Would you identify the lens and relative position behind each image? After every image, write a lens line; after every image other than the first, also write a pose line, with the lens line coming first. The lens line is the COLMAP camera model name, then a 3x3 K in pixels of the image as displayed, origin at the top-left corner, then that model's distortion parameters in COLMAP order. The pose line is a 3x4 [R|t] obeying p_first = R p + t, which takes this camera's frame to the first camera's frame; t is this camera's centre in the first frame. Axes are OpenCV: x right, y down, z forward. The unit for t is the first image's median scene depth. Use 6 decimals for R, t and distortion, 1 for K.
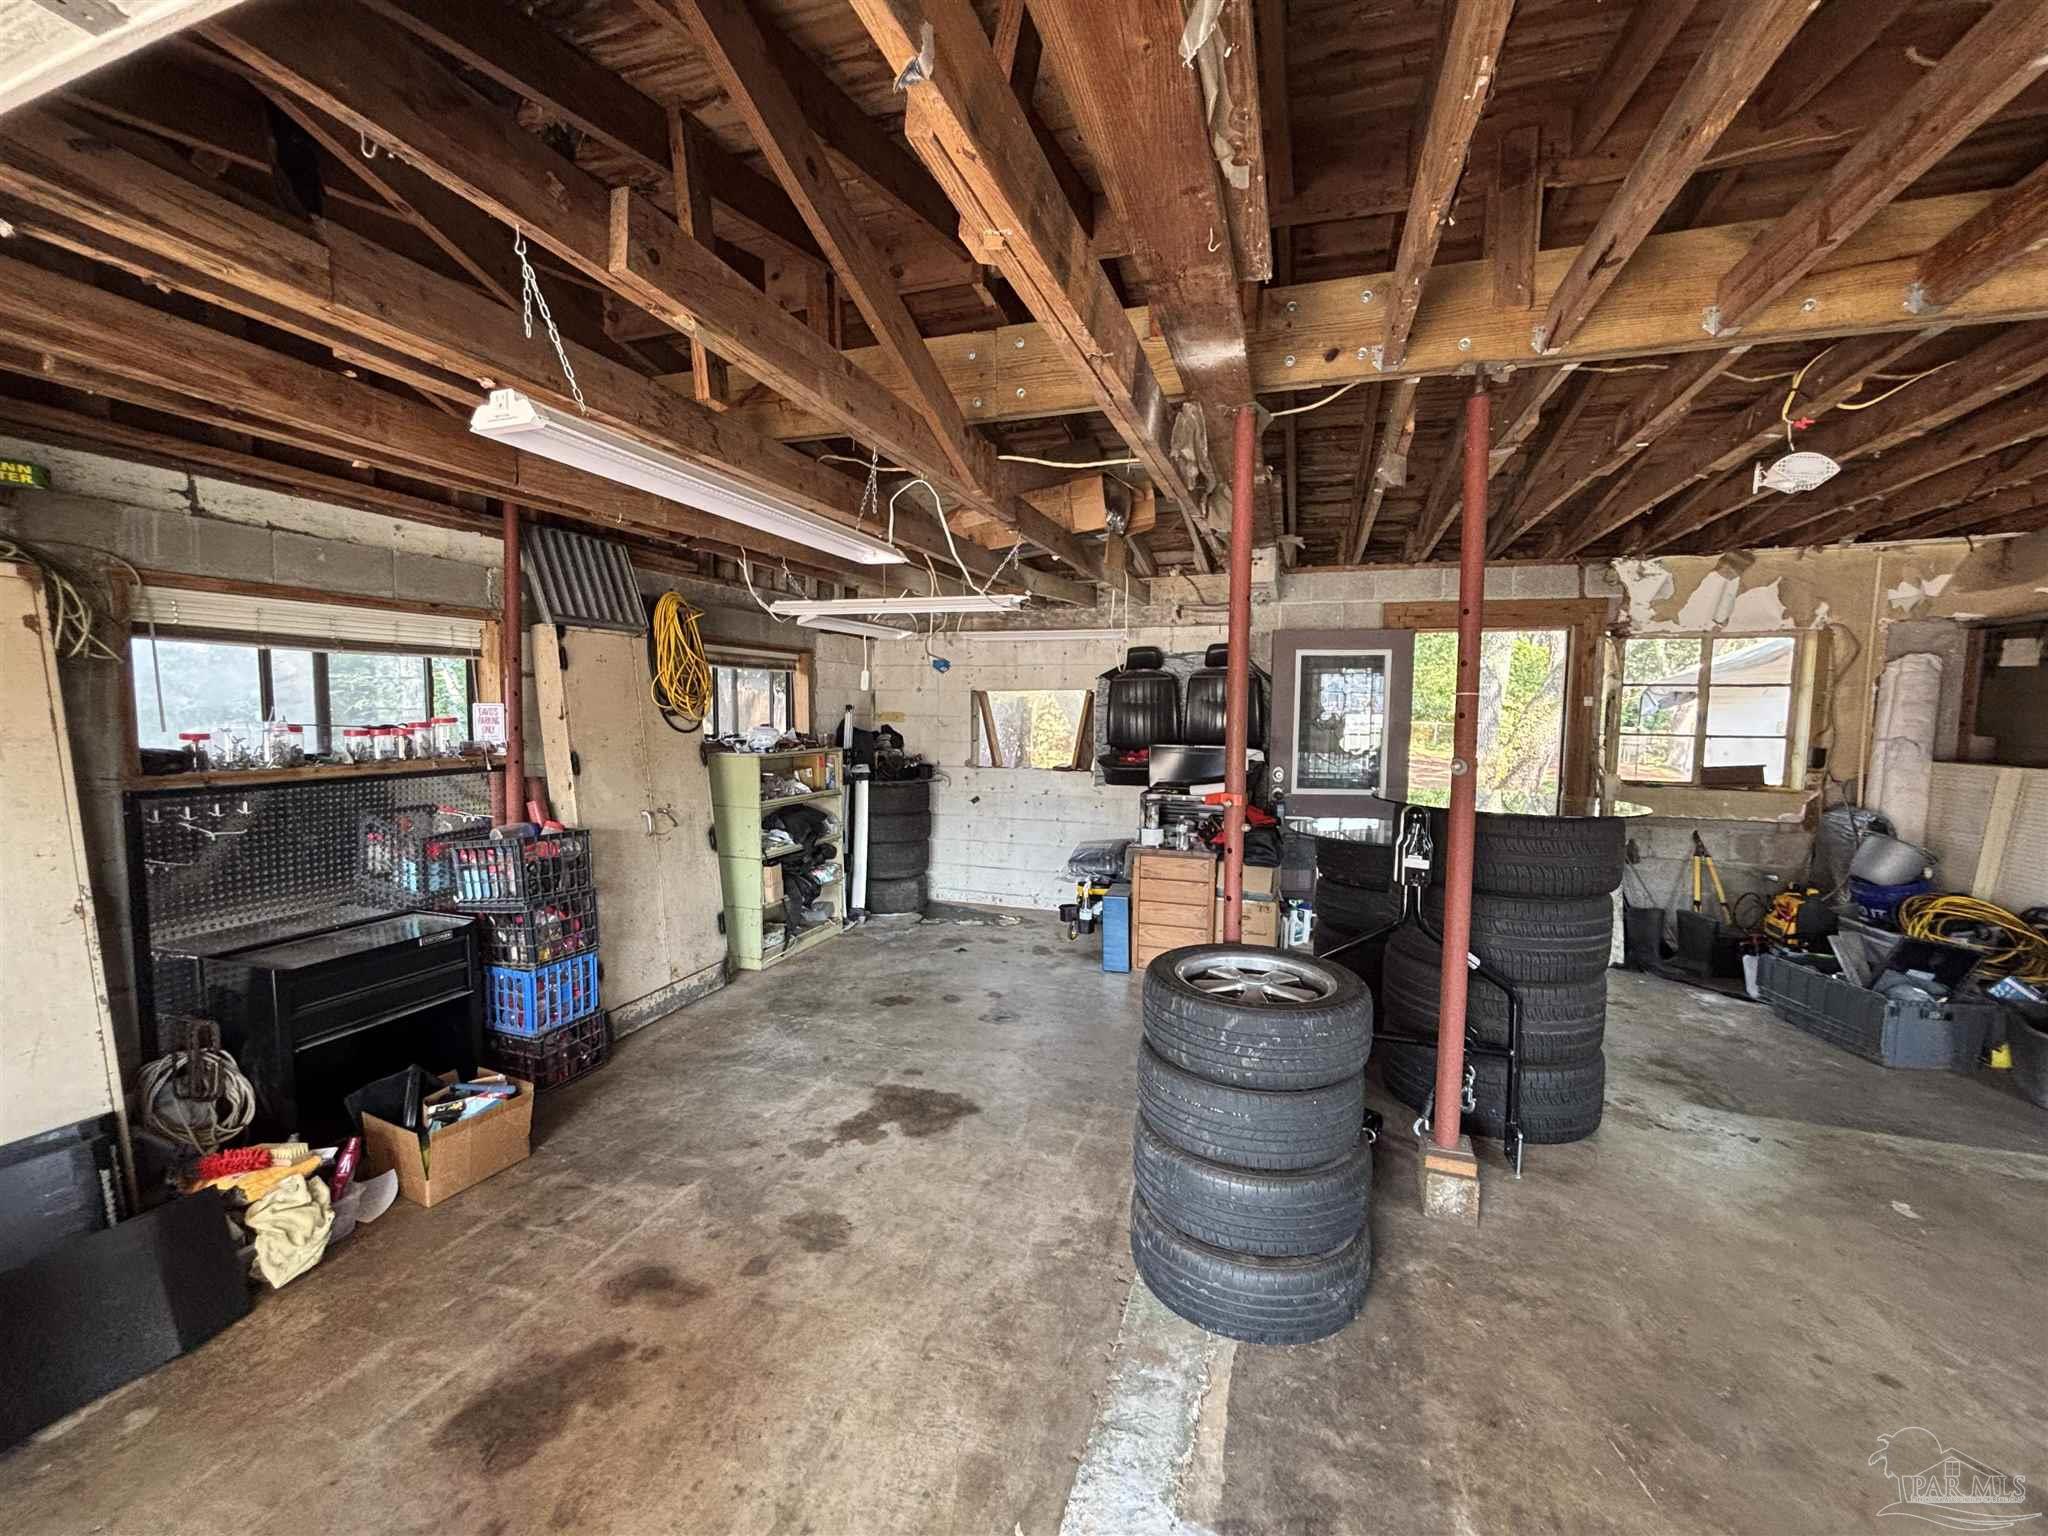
lens RADIAL K [[818.9, 0, 1020.0], [0, 818.9, 766.0], [0, 0, 1]] dist [-0.005609, 0.000901]
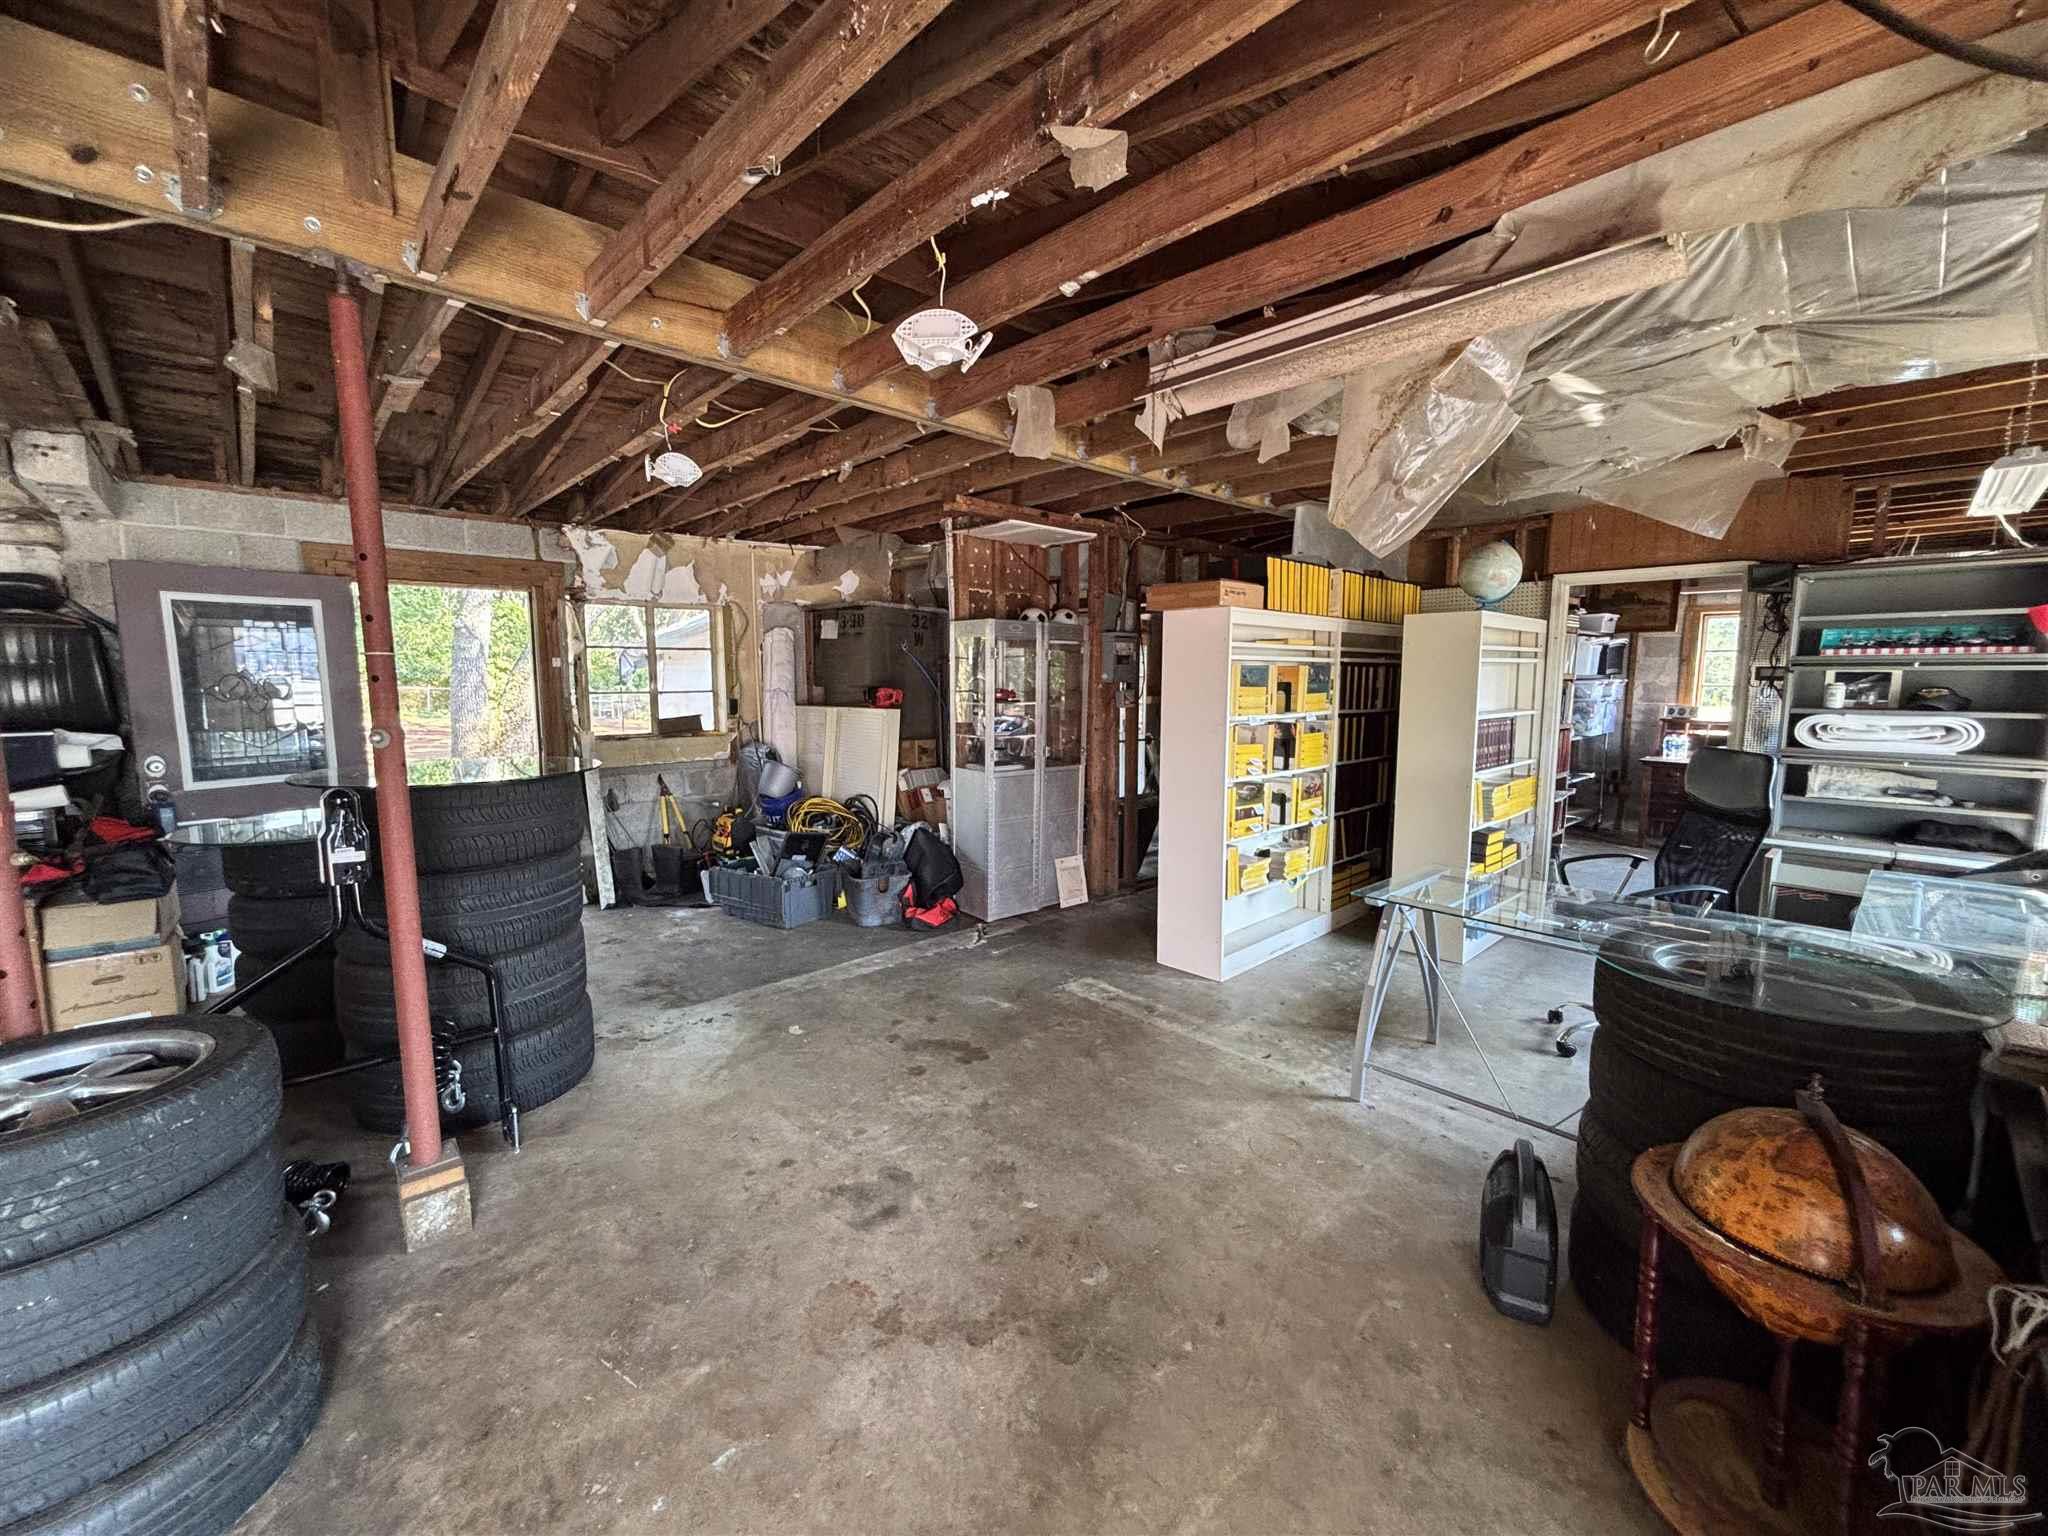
lens RADIAL K [[818.9, 0, 1029.2], [0, 818.9, 764.0], [0, 0, 1]] dist [-0.005609, 0.000901]
pose [[0.454639, -0.110049, 0.883851, 0.061993], [0.071425, 0.993646, 0.086980, 0.001739], [-0.887807, 0.023584, 0.459611, -0.002677]]
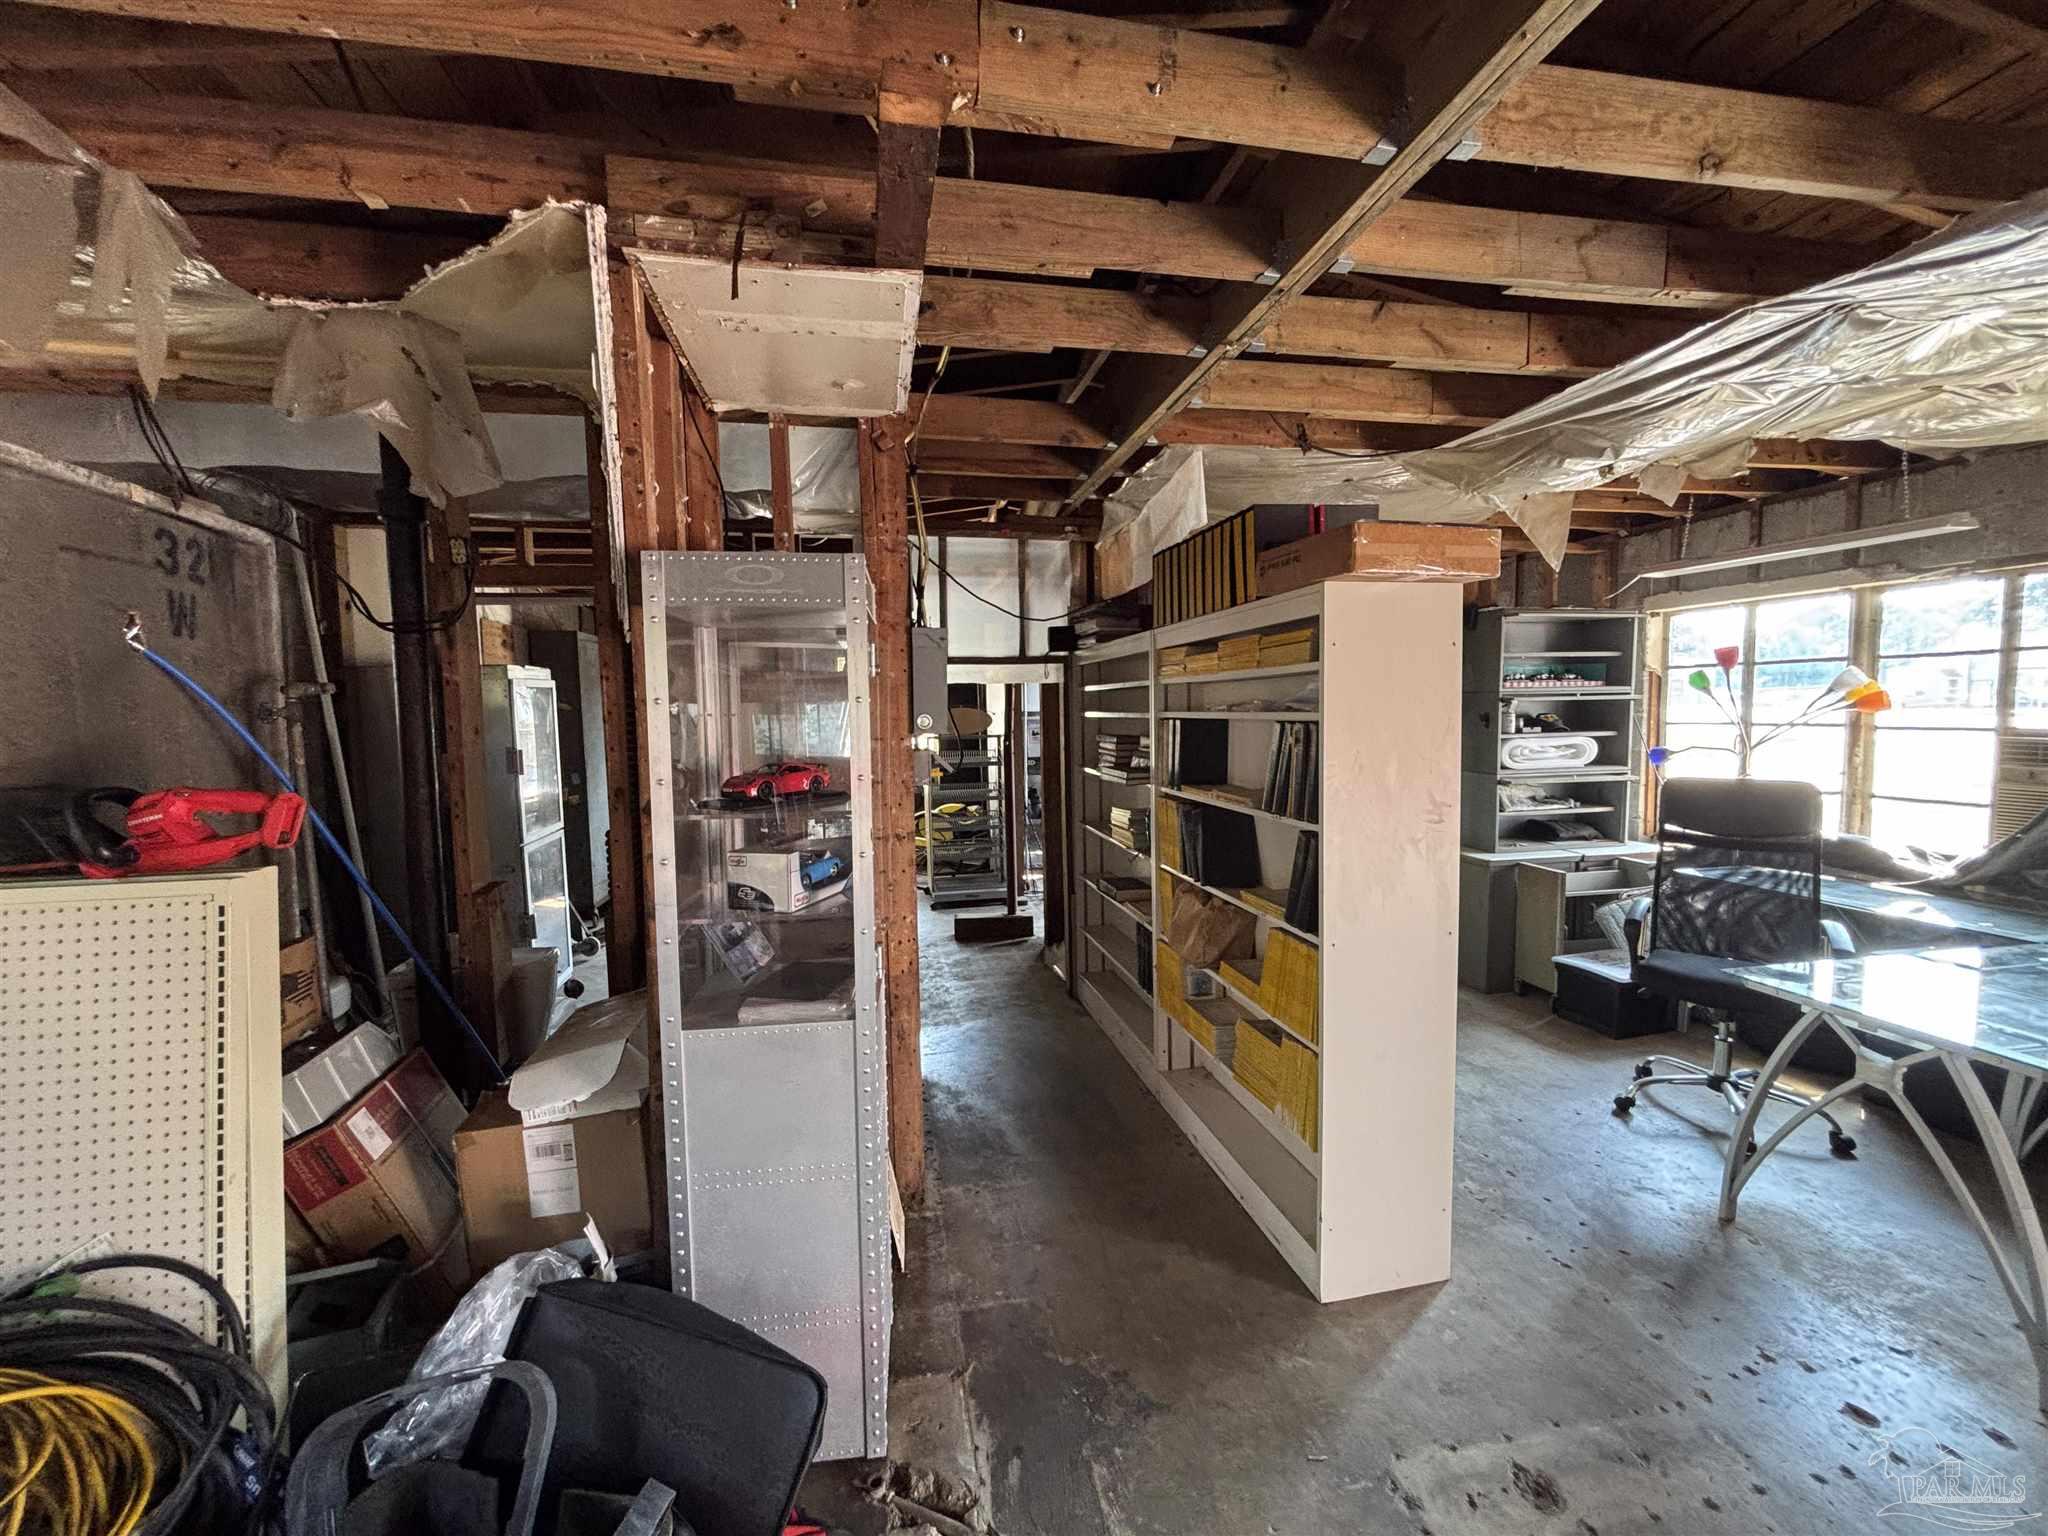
lens RADIAL K [[818.9, 0, 1014.2], [0, 818.9, 772.5], [0, 0, 1]] dist [-0.005609, 0.000901]
pose [[-0.502782, -0.063974, 0.862043, 0.834521], [0.078064, 0.989822, 0.118987, -0.051544], [-0.860881, 0.127119, -0.492670, 0.839323]]
